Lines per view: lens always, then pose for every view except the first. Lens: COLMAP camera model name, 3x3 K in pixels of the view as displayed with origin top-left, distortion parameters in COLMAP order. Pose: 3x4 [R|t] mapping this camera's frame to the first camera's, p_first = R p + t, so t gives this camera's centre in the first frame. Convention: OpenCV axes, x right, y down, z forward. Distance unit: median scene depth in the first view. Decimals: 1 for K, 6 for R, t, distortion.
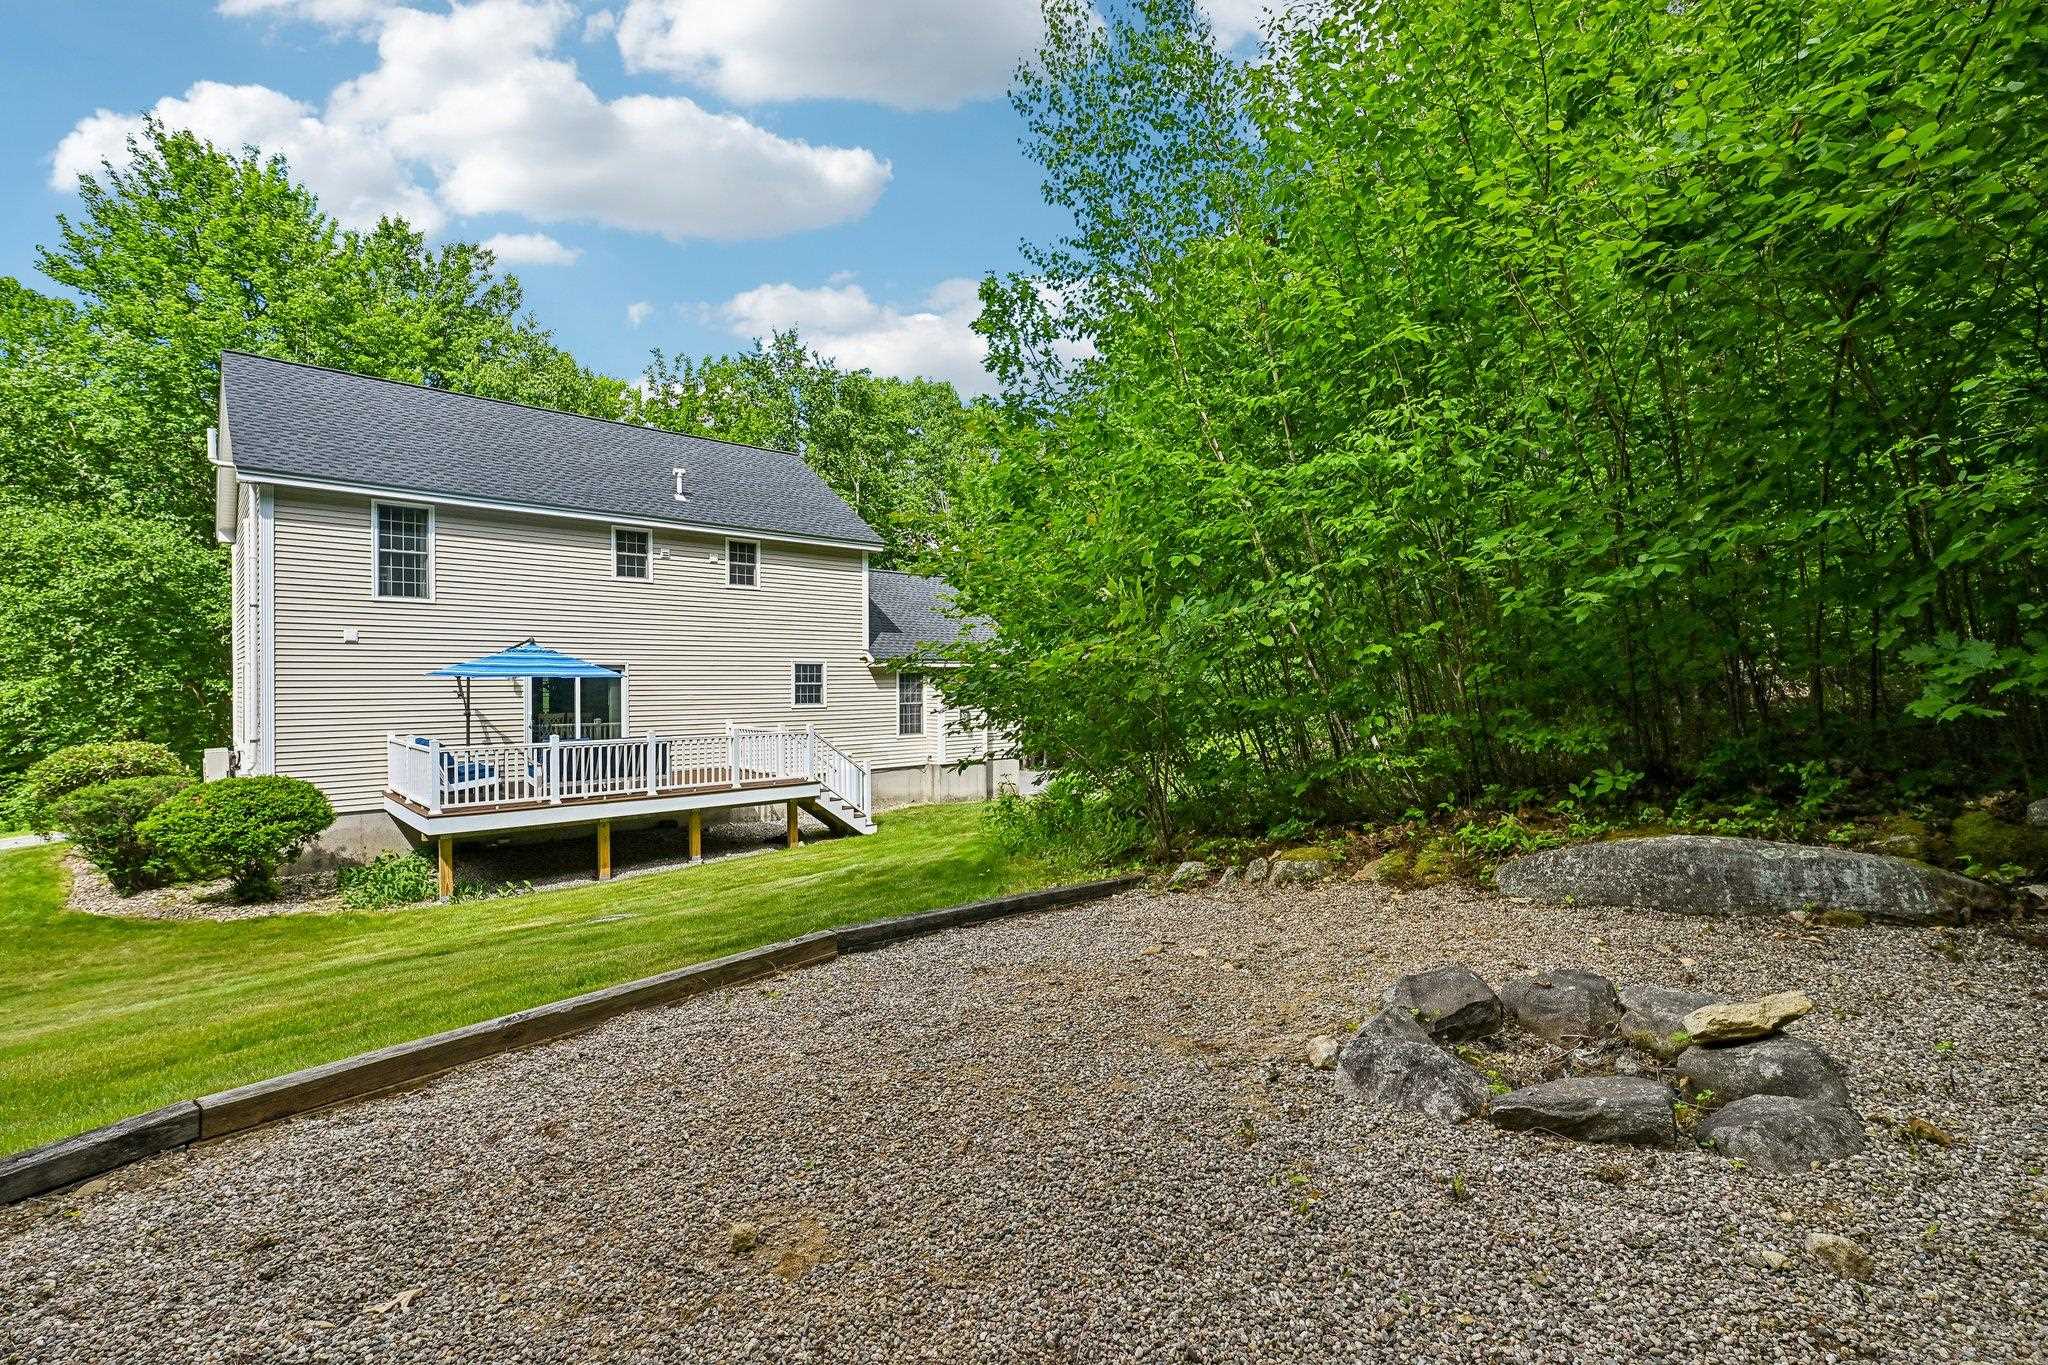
lens RADIAL K [[919.5, 0, 1031.0], [0, 919.5, 682.1], [0, 0, 1]] dist [0.004279, -0.002612]
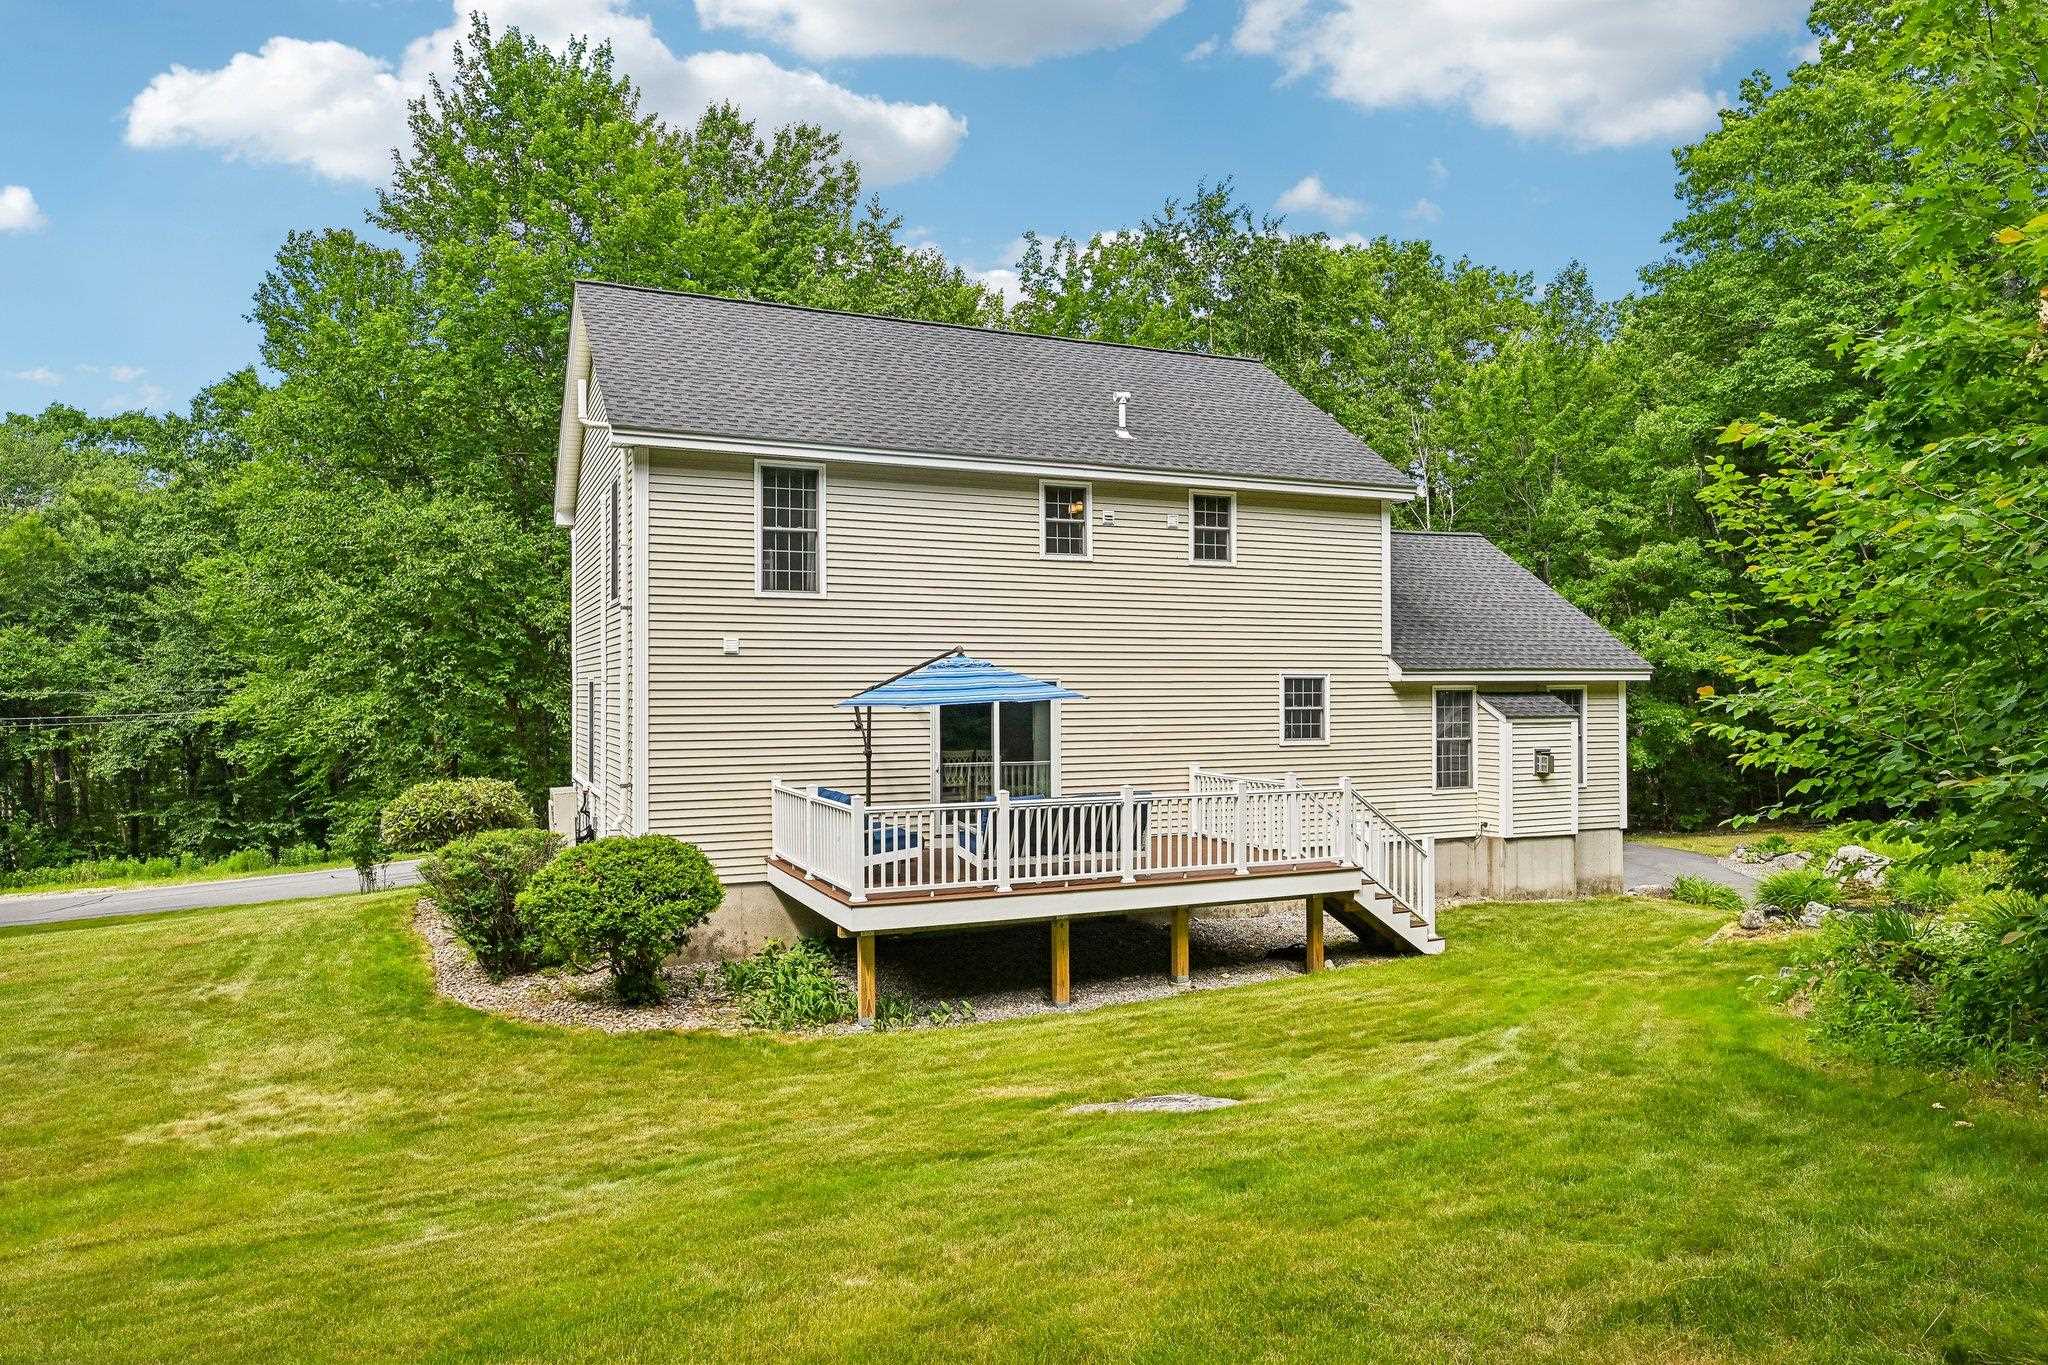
lens RADIAL K [[1304.2, 0, 1027.6], [0, 1304.2, 674.8], [0, 0, 1]] dist [-0.011967, 0.003755]
pose [[0.946469, -0.001236, -0.322792, -0.154105], [-0.001865, 0.999955, -0.009299, -0.015309], [0.322789, 0.009403, 0.946424, 0.075717]]
